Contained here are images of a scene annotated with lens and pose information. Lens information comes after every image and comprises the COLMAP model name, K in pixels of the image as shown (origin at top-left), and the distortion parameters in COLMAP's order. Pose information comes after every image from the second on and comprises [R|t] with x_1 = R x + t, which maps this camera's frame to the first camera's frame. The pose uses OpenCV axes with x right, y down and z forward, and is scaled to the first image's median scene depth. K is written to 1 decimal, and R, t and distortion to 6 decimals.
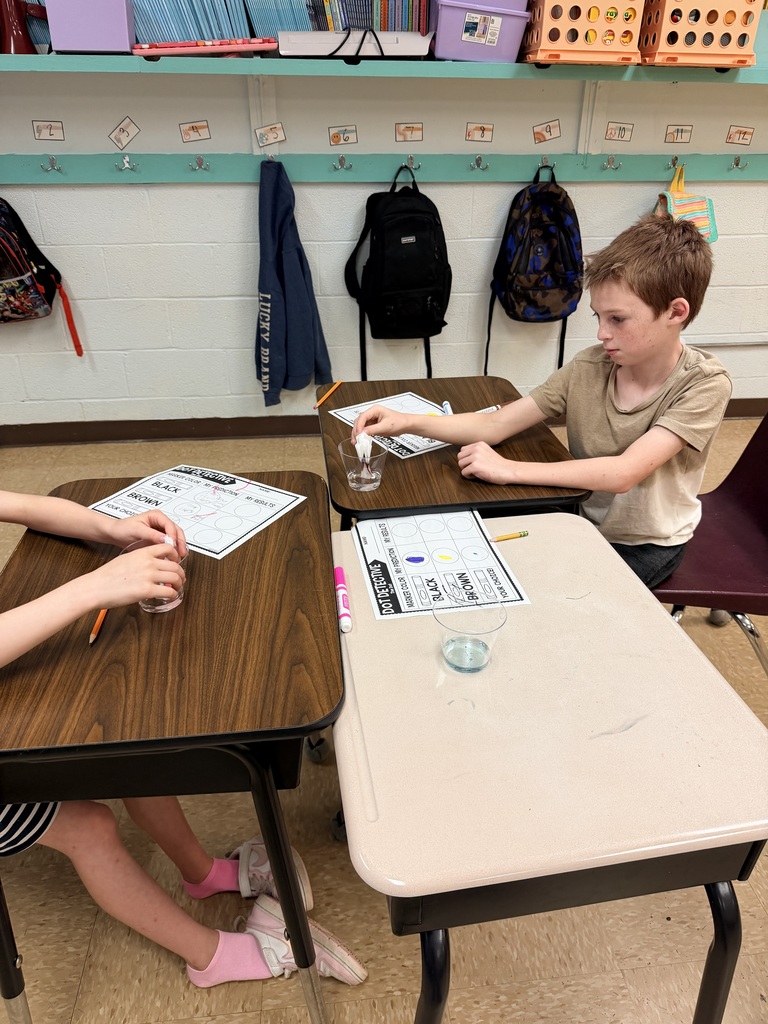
lens RADIAL K [[722.5, 0, 388.7], [0, 722.5, 491.7], [0, 0, 1]] dist [0.011666, -0.029483]
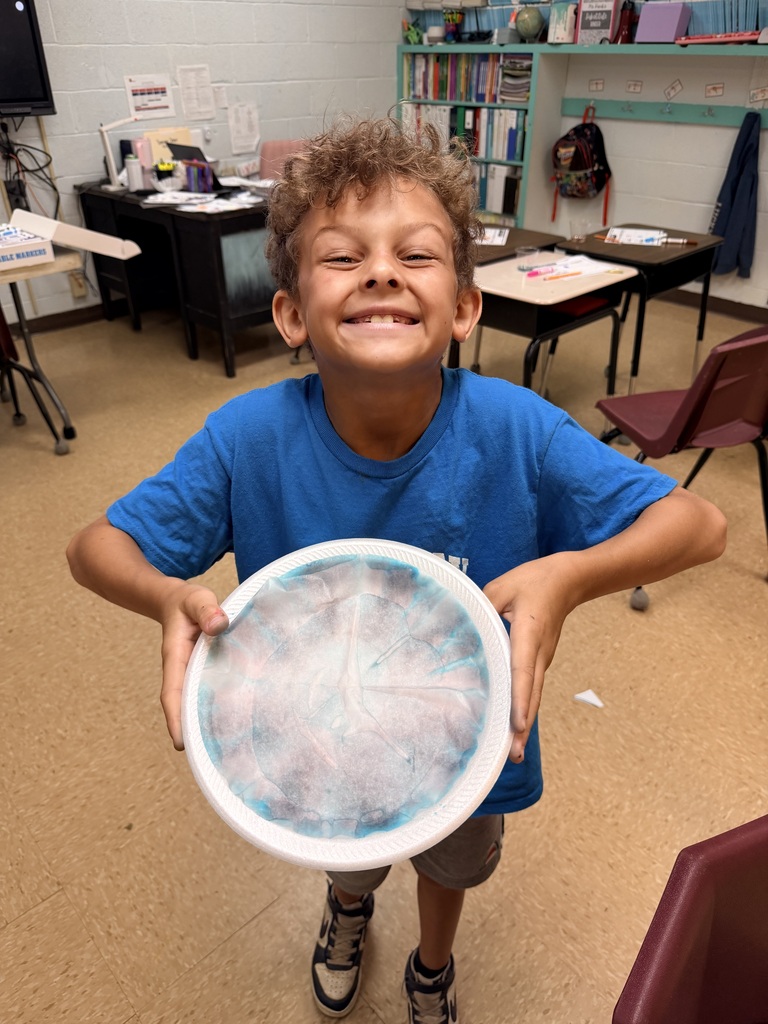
lens RADIAL K [[722.5, 0, 392.9], [0, 722.5, 501.9], [0, 0, 1]] dist [0.011666, -0.029483]
pose [[0.605969, 0.416226, -0.677907, 0.714270], [-0.367549, 0.902268, 0.225434, 0.199813], [0.705485, 0.112558, 0.699729, -0.460936]]
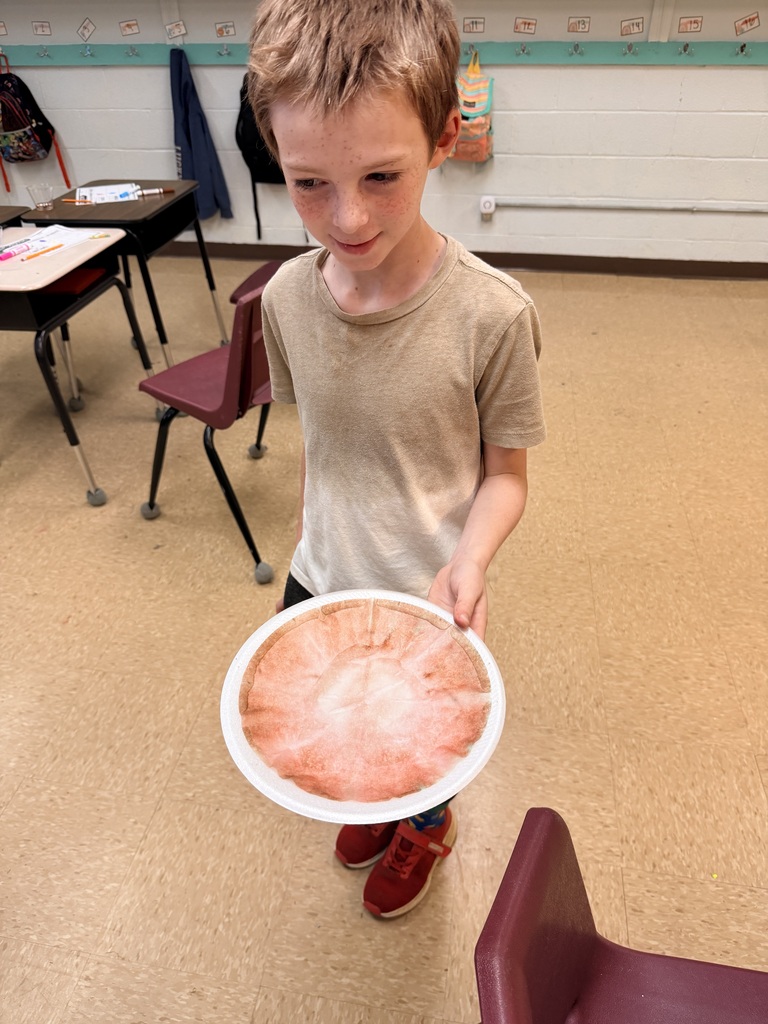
lens RADIAL K [[722.5, 0, 385.5], [0, 722.5, 508.8], [0, 0, 1]] dist [0.011666, -0.029483]
pose [[0.966526, 0.136979, -0.216943, 0.673775], [-0.105638, 0.983019, 0.150045, 0.186257], [0.233813, -0.122104, 0.964584, -0.405790]]
